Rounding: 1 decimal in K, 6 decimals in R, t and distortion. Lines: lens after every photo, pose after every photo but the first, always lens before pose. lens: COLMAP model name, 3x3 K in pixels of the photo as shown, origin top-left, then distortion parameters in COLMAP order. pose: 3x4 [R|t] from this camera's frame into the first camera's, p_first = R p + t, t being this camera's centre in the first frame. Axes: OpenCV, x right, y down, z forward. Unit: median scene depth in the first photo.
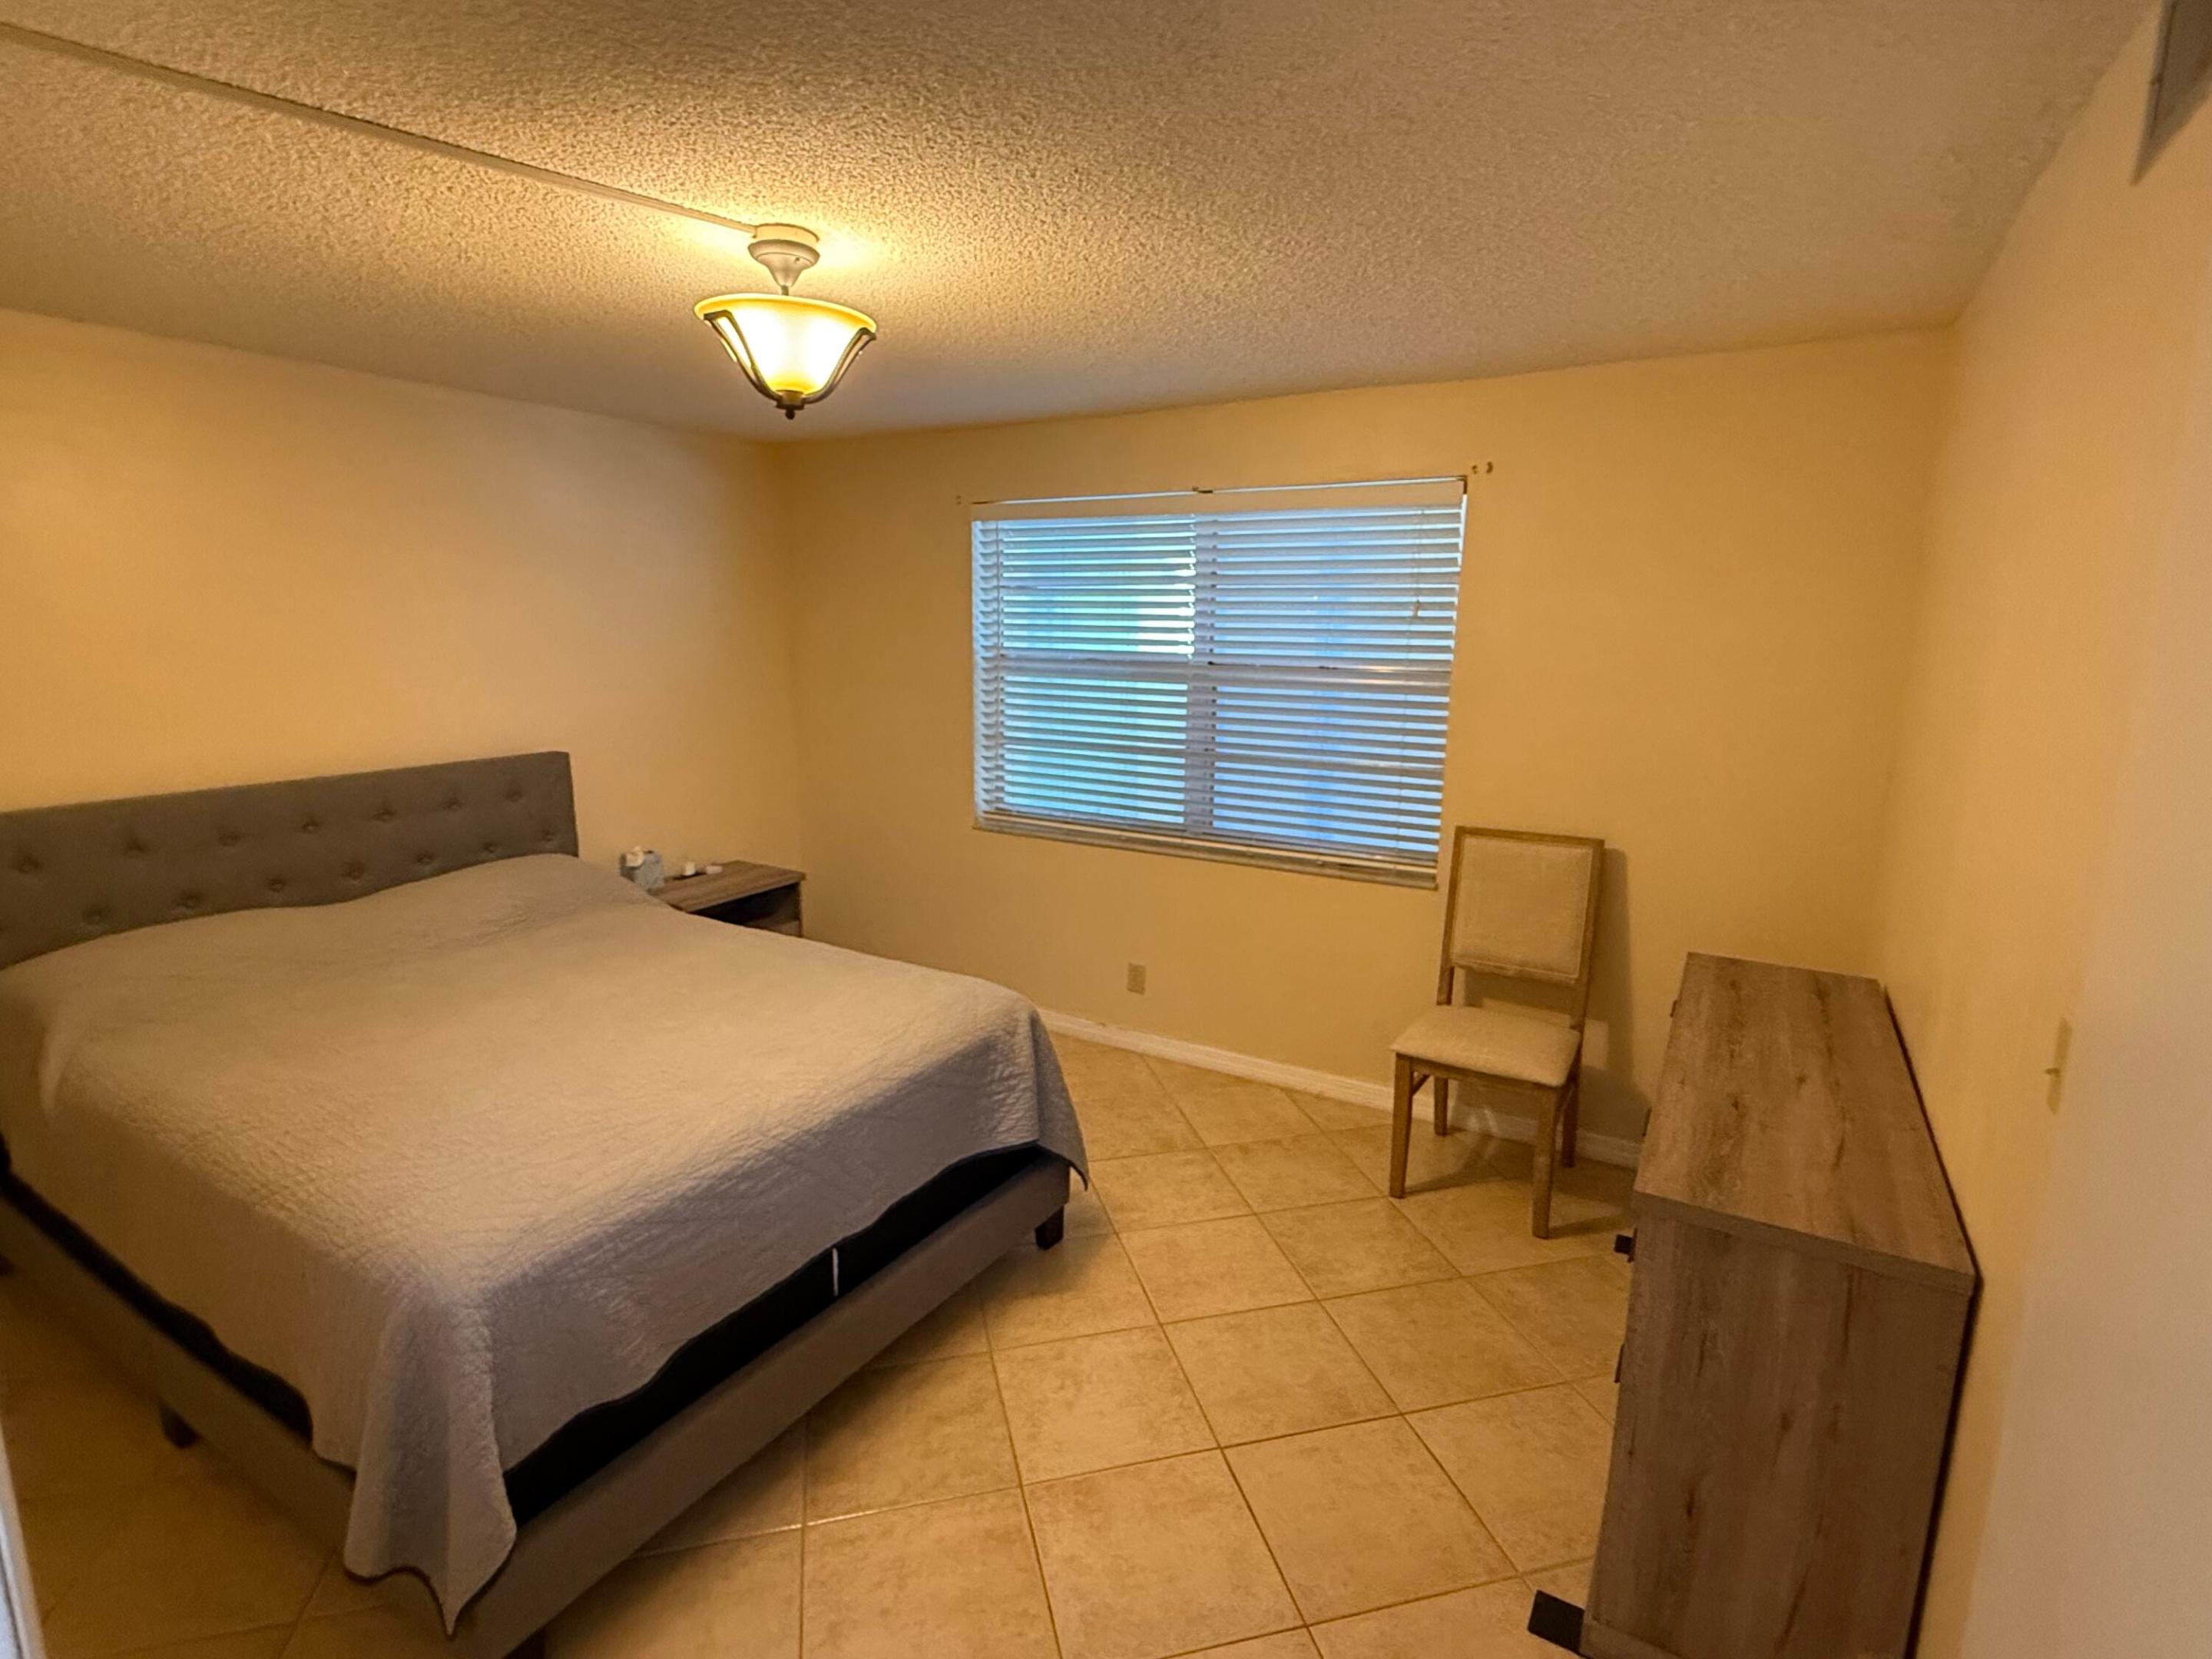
lens RADIAL K [[1092.5, 0, 1103.3], [0, 1092.5, 840.7], [0, 0, 1]] dist [-0.000955, 0.000831]
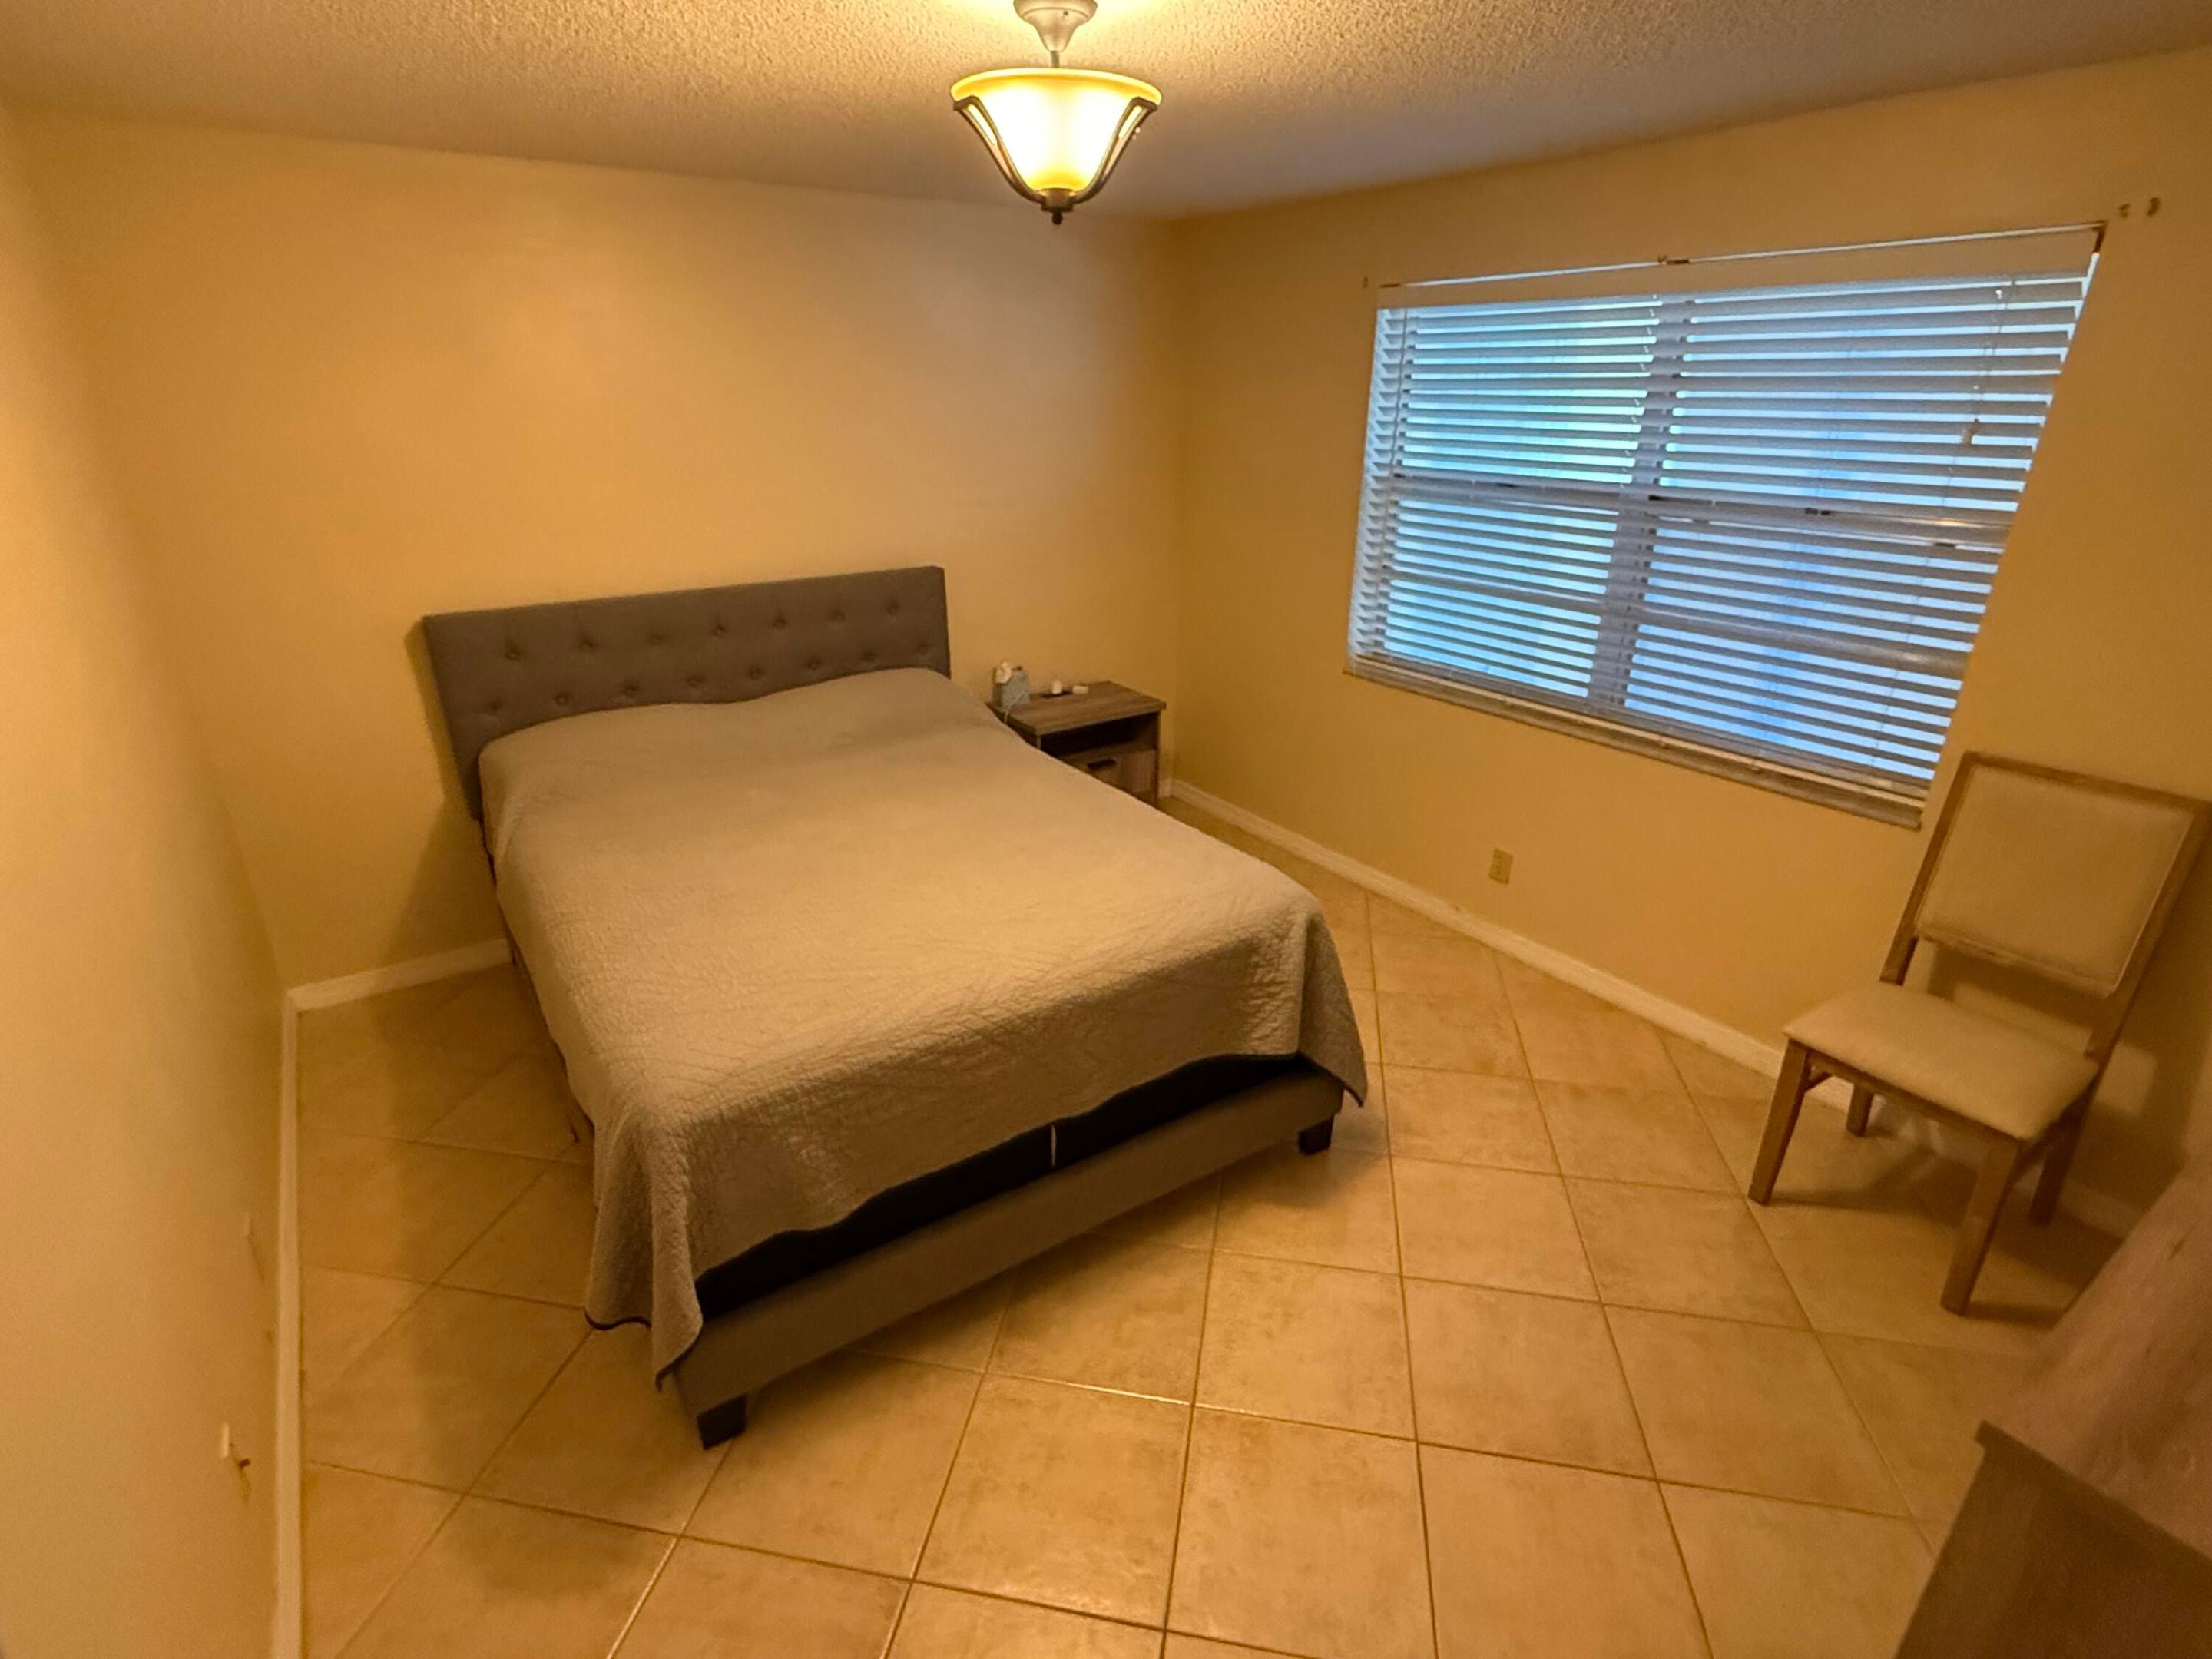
lens RADIAL K [[1092.5, 0, 1103.3], [0, 1092.5, 840.7], [0, 0, 1]] dist [-0.000955, 0.000831]
pose [[0.907553, 0.155050, -0.390266, 0.106288], [-0.077854, 0.975354, 0.206453, -0.066093], [0.412658, -0.156983, 0.897257, 0.119961]]
